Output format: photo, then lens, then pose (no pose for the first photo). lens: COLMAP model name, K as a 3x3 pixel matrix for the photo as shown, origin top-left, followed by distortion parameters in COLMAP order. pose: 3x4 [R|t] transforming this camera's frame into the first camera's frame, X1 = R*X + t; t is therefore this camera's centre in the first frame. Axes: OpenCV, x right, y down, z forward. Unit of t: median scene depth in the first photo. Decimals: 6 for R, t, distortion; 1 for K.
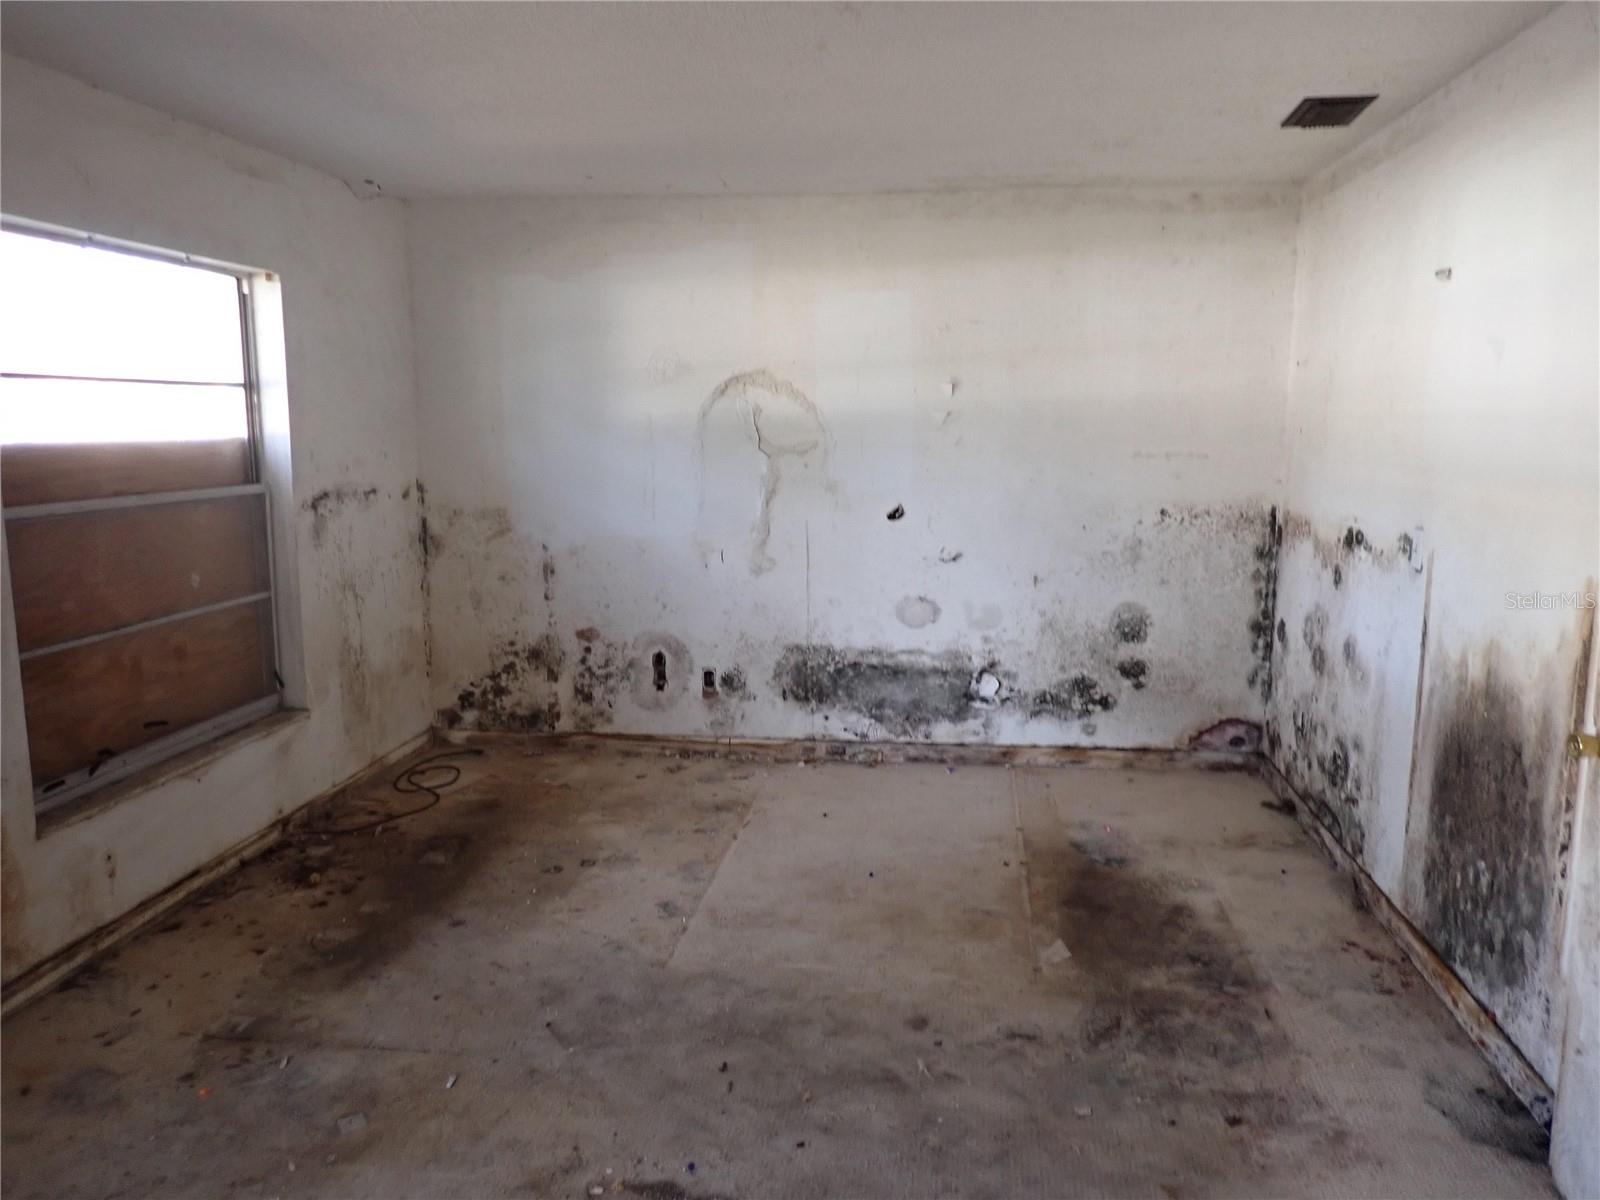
lens RADIAL K [[1184.6, 0, 808.3], [0, 1184.6, 604.0], [0, 0, 1]] dist [0.006427, -0.021036]
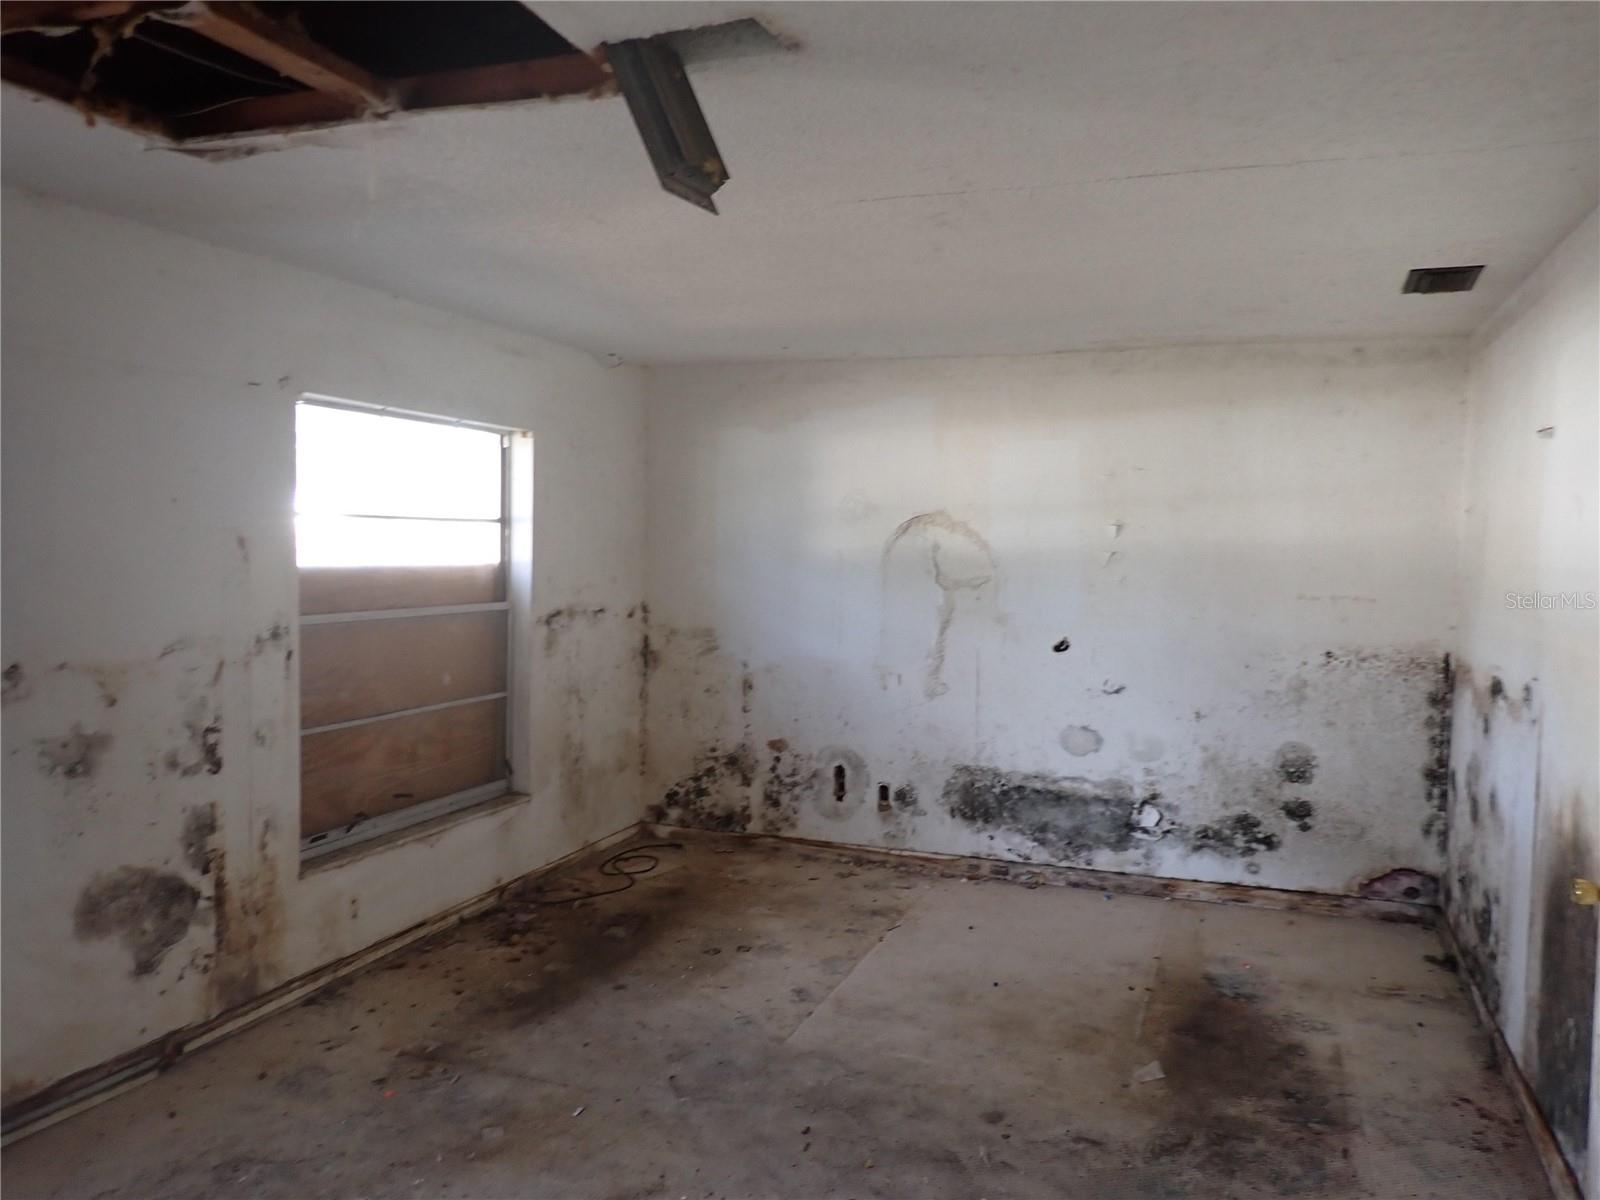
lens RADIAL K [[1184.6, 0, 808.2], [0, 1184.6, 601.2], [0, 0, 1]] dist [0.006427, -0.021036]
pose [[0.972052, 0.027580, -0.233142, 0.120849], [-0.052551, 0.993438, -0.101583, 0.003891], [0.228810, 0.110995, 0.967122, -0.096861]]
